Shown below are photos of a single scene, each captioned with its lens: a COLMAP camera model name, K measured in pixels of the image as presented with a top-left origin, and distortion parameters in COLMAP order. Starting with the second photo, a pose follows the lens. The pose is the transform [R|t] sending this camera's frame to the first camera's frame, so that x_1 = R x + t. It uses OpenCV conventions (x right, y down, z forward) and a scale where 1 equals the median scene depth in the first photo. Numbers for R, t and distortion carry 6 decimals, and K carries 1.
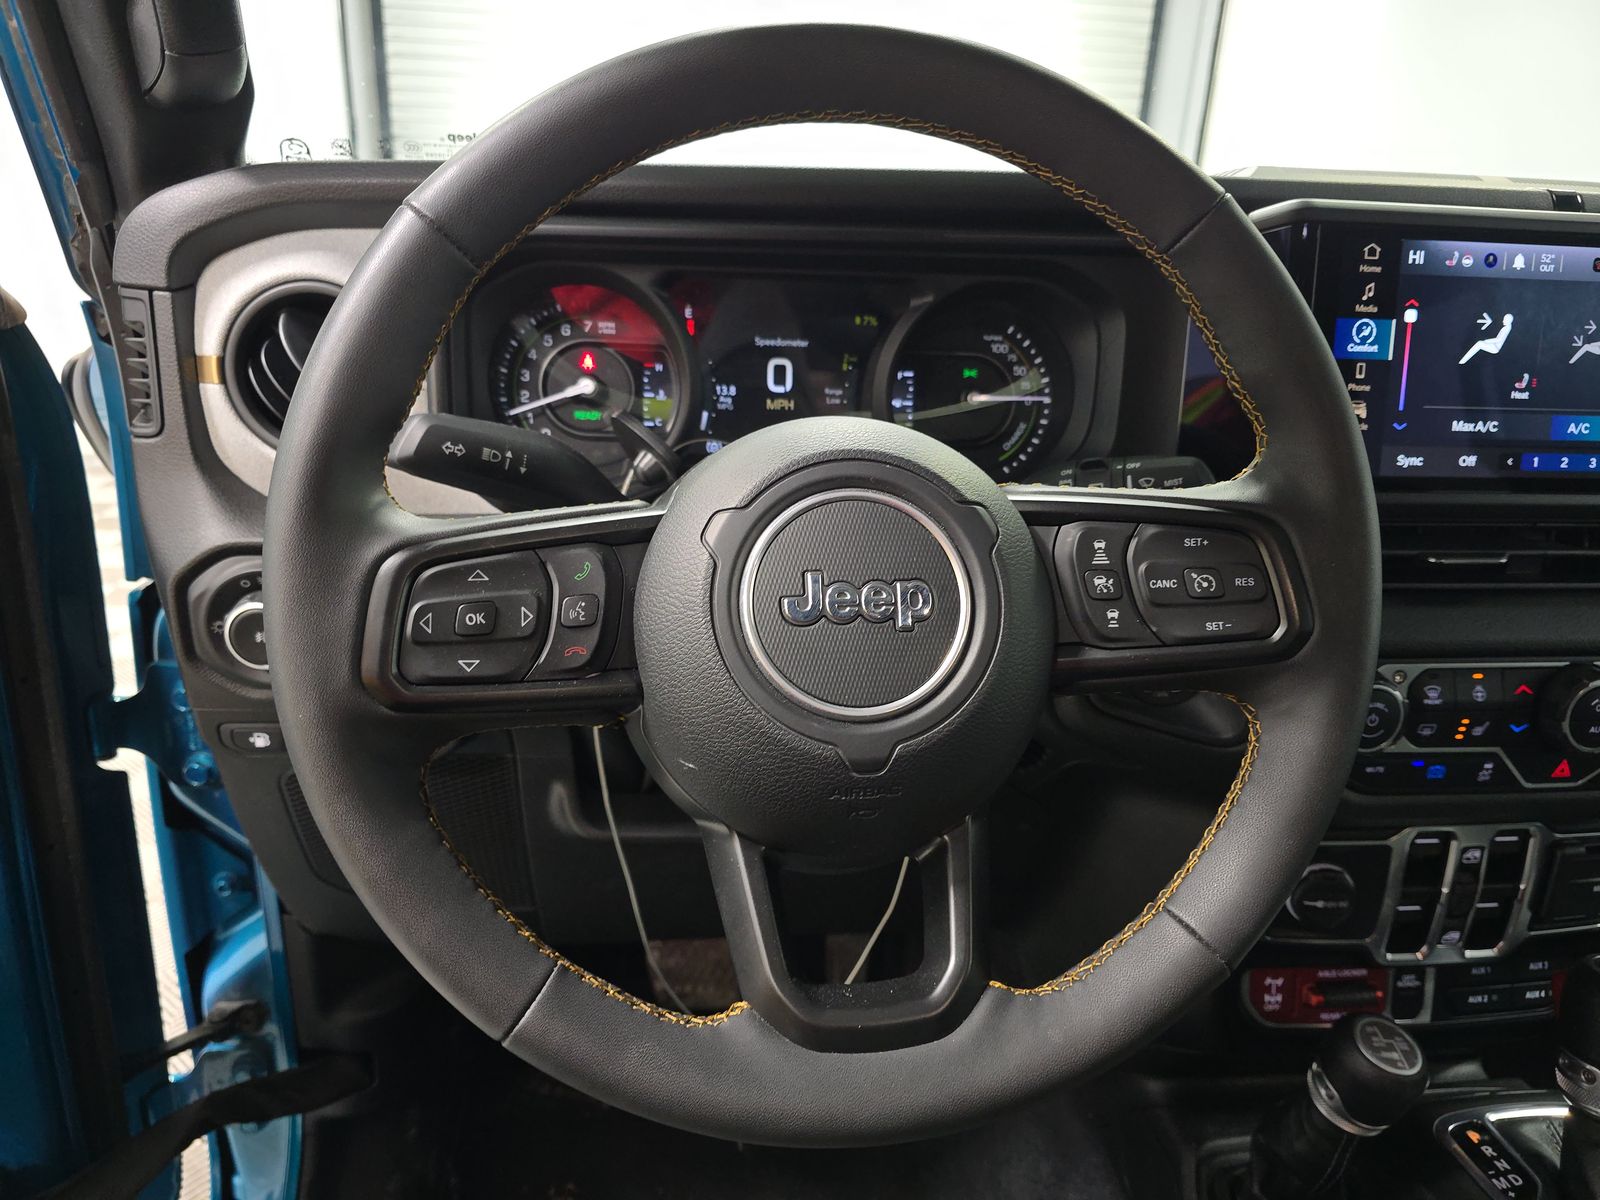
lens RADIAL K [[1082.8, 0, 778.6], [0, 1082.8, 595.4], [0, 0, 1]] dist [0.050478, -0.054125]
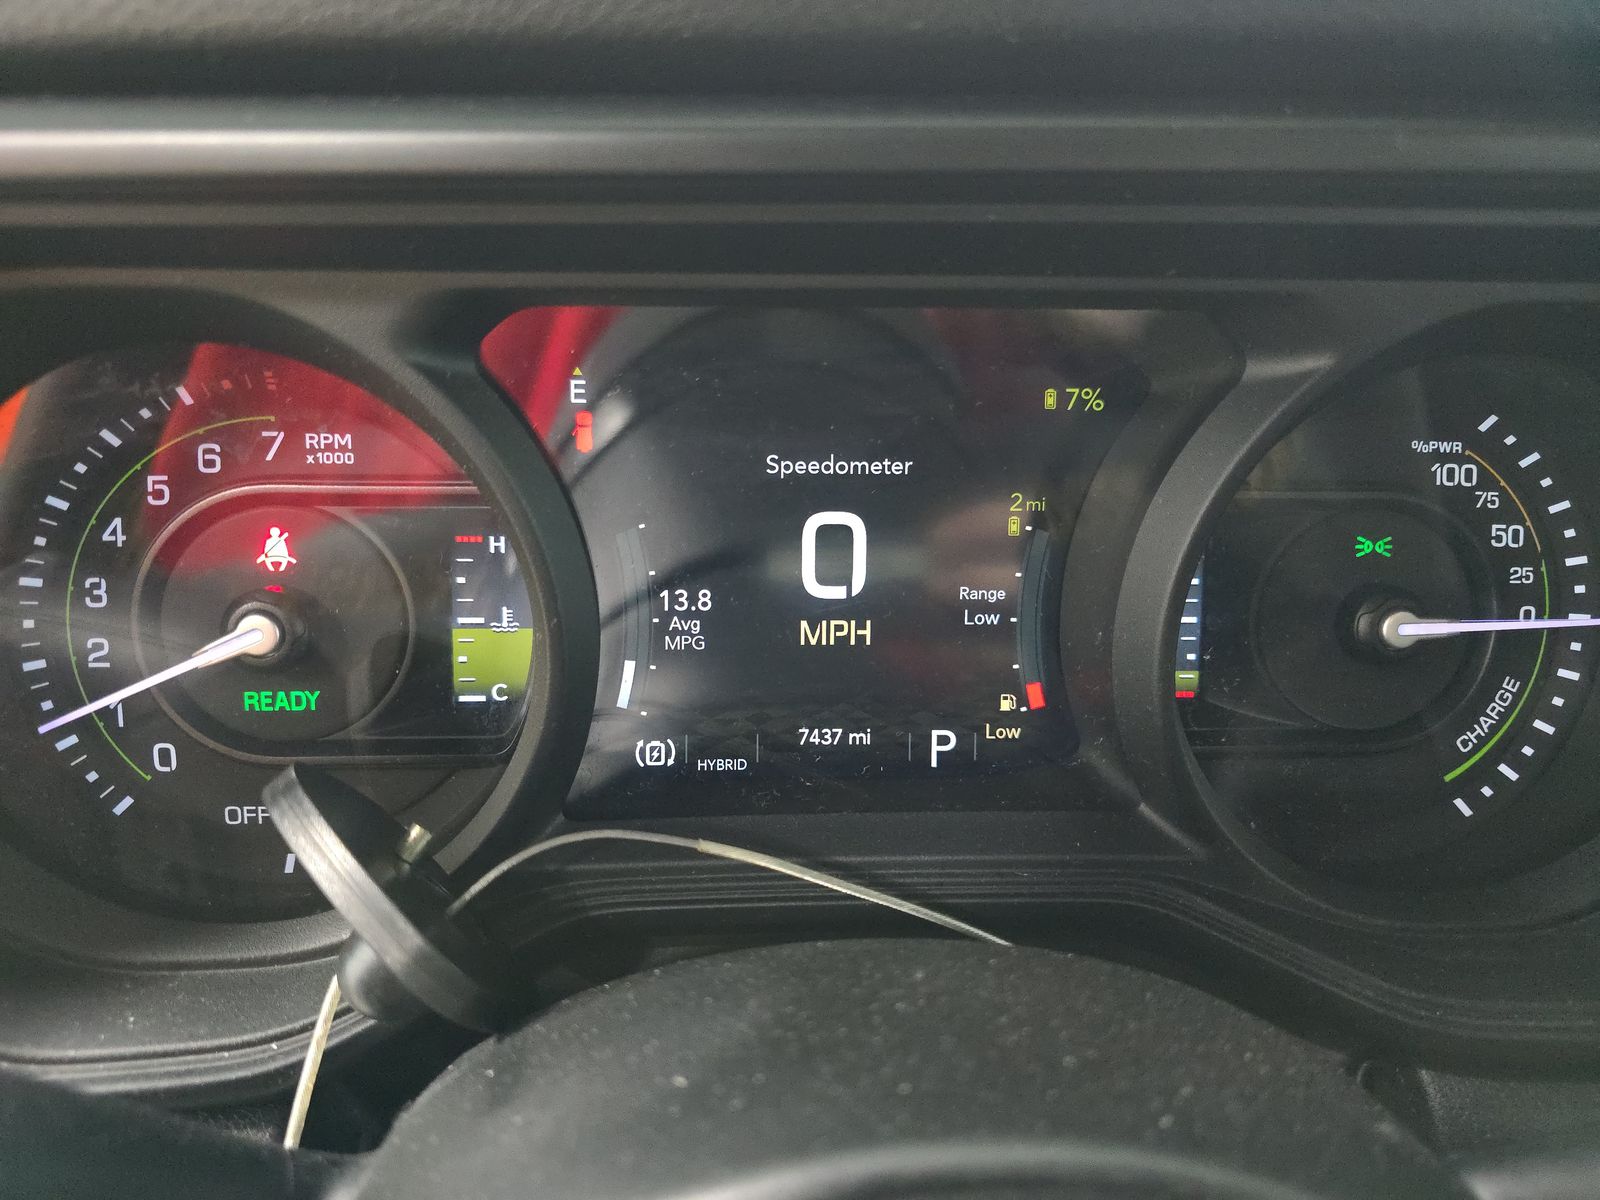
lens RADIAL K [[1124.7, 0, 770.0], [0, 1124.7, 597.4], [0, 0, 1]] dist [0.028552, -0.062401]
pose [[0.999052, -0.006994, -0.042960, -0.004717], [0.008530, 0.999327, 0.035681, -0.225202], [0.042681, -0.036013, 0.998439, 0.693432]]
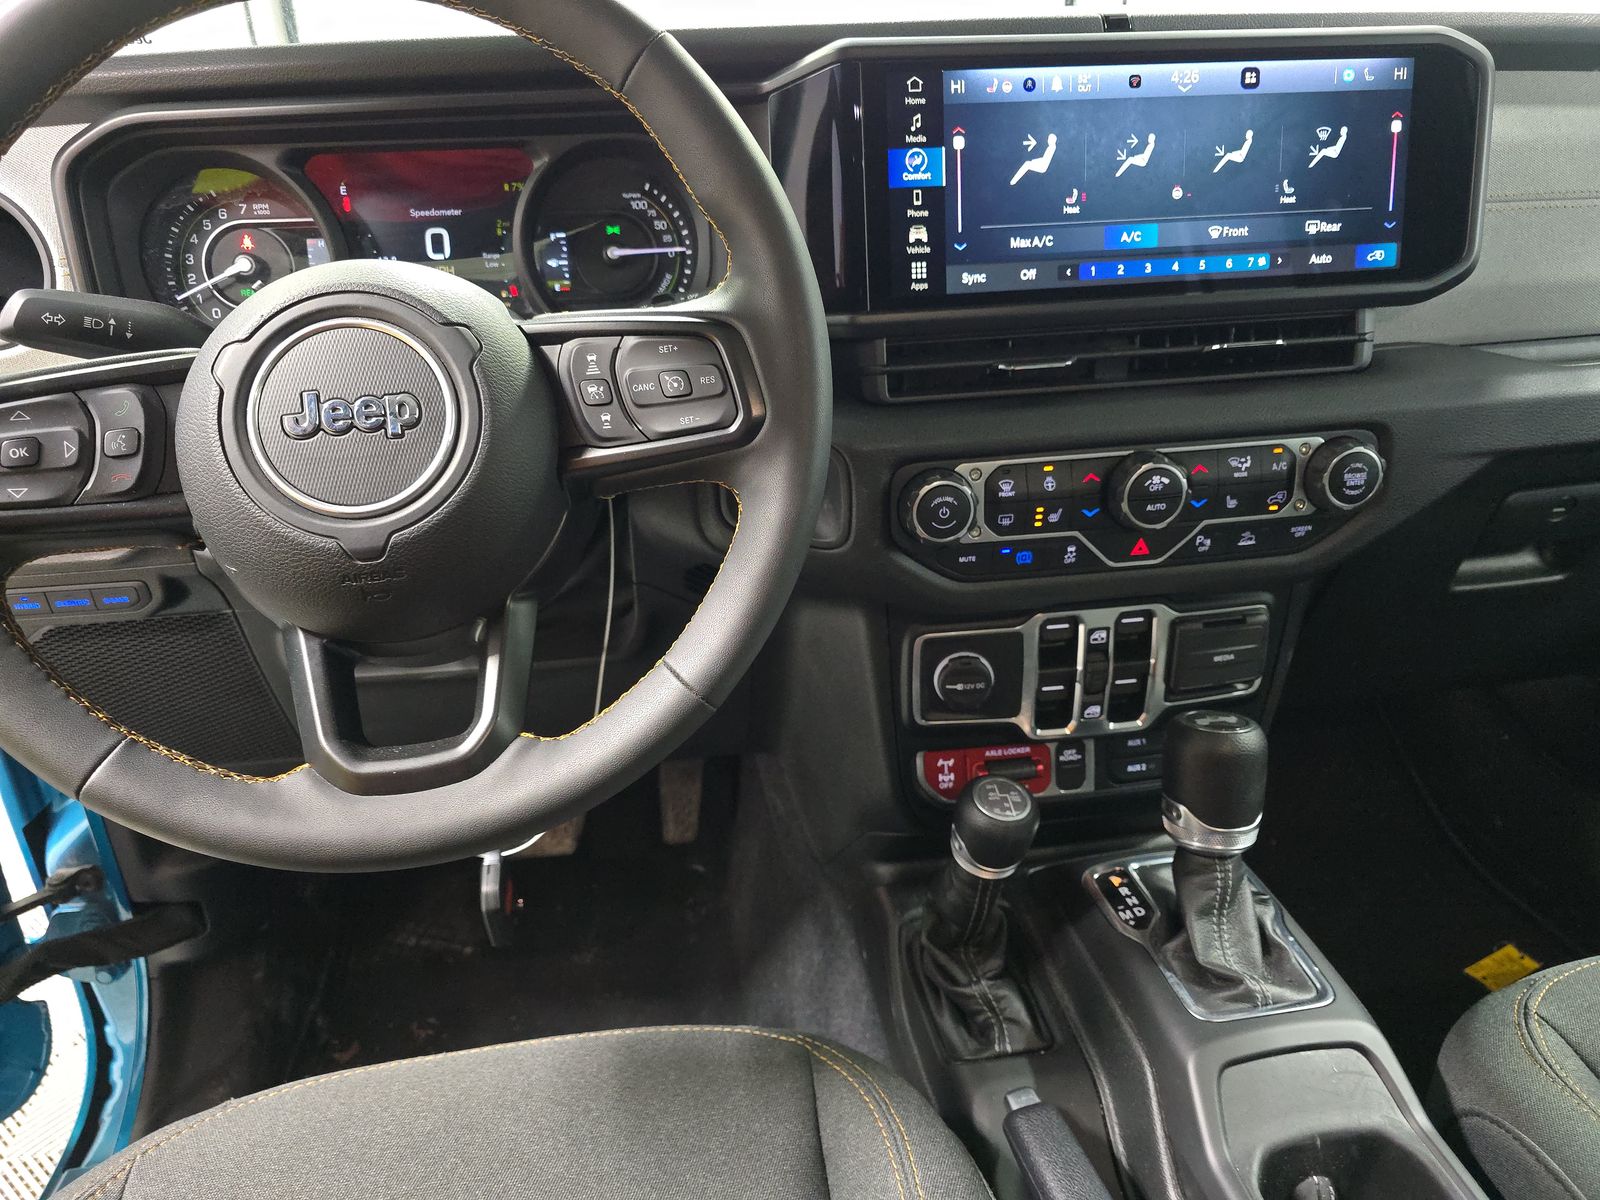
lens RADIAL K [[1082.8, 0, 778.6], [0, 1082.8, 595.4], [0, 0, 1]] dist [0.050478, -0.054125]
pose [[0.997257, -0.073966, -0.002616, 0.352089], [0.073945, 0.994218, 0.077867, 0.095346], [-0.003159, -0.077847, 0.996960, -0.125718]]
